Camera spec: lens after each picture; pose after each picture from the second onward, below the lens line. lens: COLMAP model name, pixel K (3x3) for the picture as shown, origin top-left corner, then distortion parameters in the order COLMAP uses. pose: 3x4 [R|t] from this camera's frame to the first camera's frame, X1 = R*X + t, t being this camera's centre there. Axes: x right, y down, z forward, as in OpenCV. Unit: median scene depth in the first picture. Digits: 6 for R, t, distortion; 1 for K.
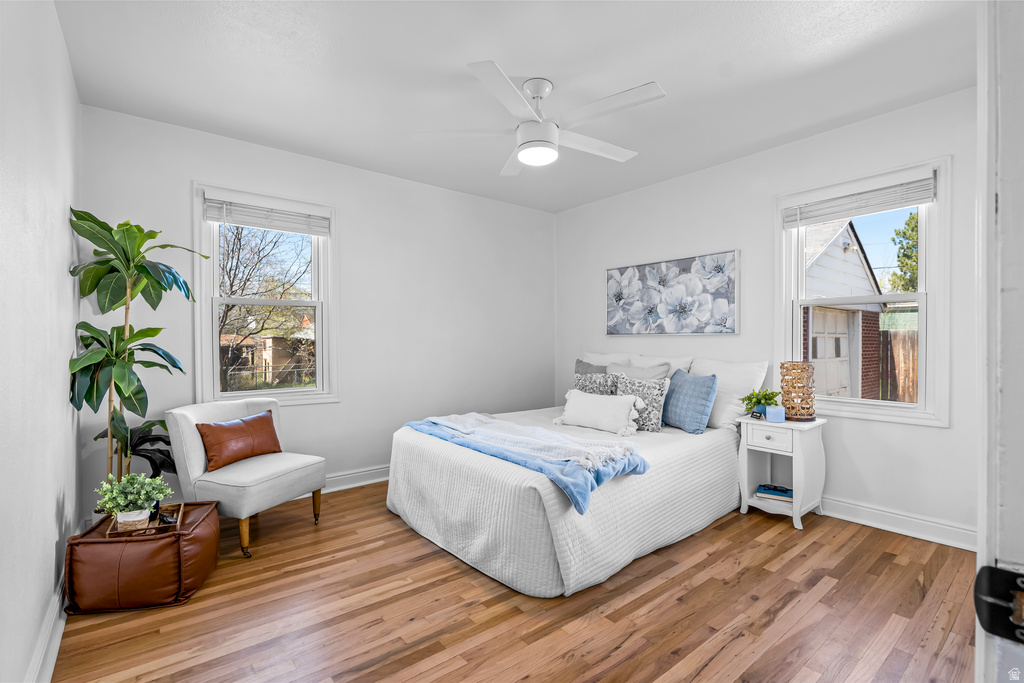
lens RADIAL K [[472.5, 0, 512.0], [0, 472.5, 341.5], [0, 0, 1]] dist [-0.014153, 0.000055]
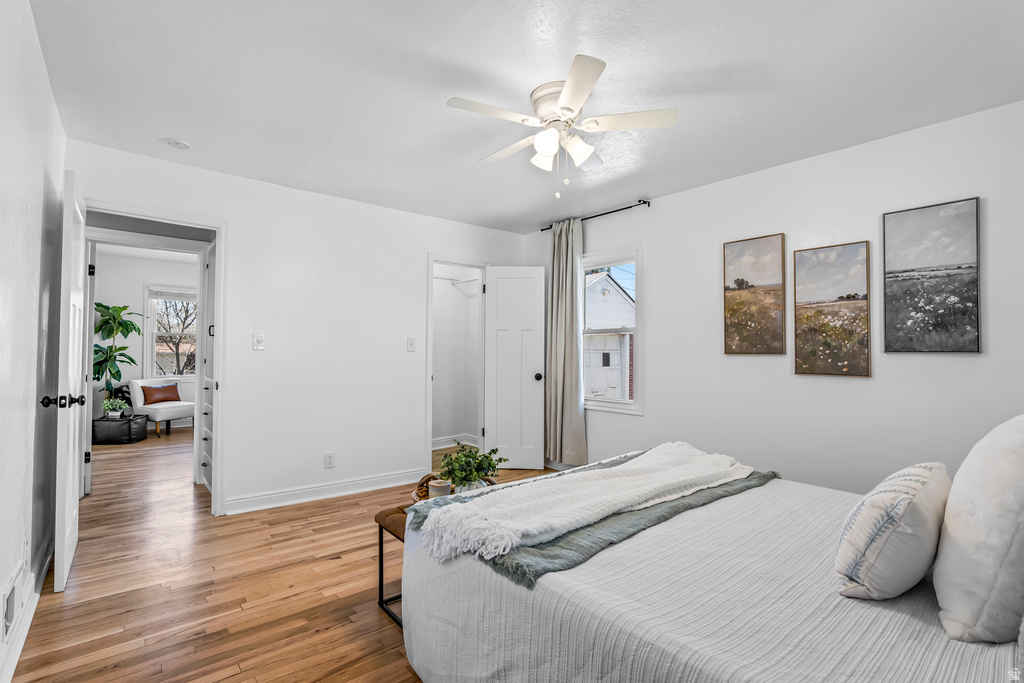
lens RADIAL K [[472.5, 0, 512.0], [0, 472.5, 341.5], [0, 0, 1]] dist [-0.014153, 0.000055]
pose [[0.999710, 0.008324, 0.022583, 1.244086], [-0.007713, 0.999606, -0.027002, -0.005881], [-0.022799, 0.026820, 0.999380, -1.542195]]
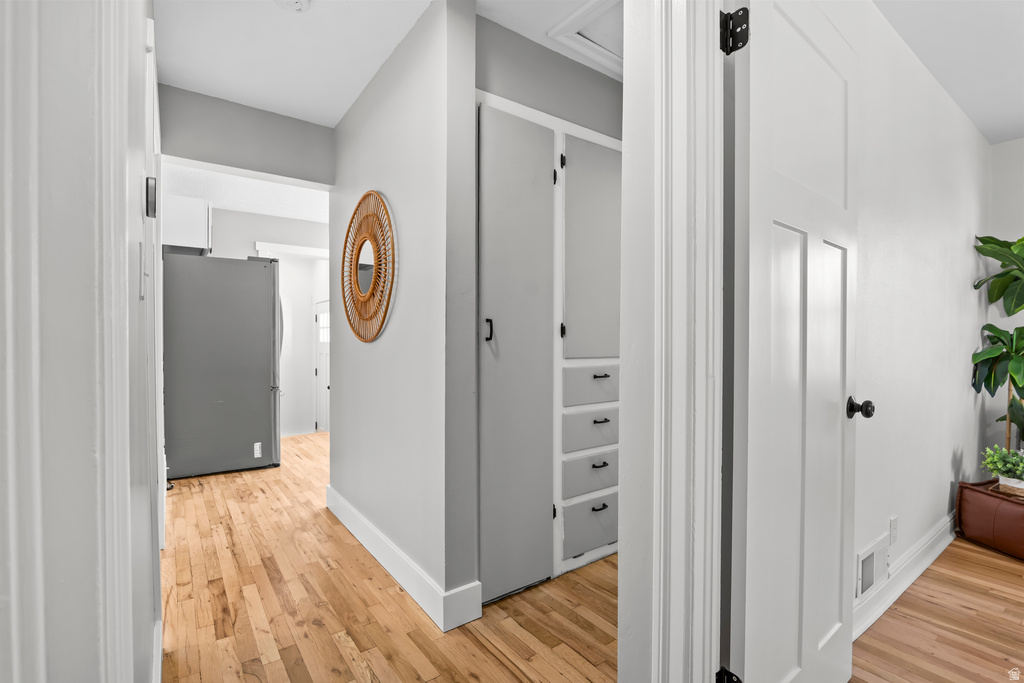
lens RADIAL K [[472.5, 0, 512.0], [0, 472.5, 341.5], [0, 0, 1]] dist [-0.014153, 0.000055]
pose [[-0.037646, 0.012263, -0.999216, 0.359840], [-0.008535, 0.999884, 0.012593, -0.000118], [0.999255, 0.009002, -0.037537, -0.214256]]
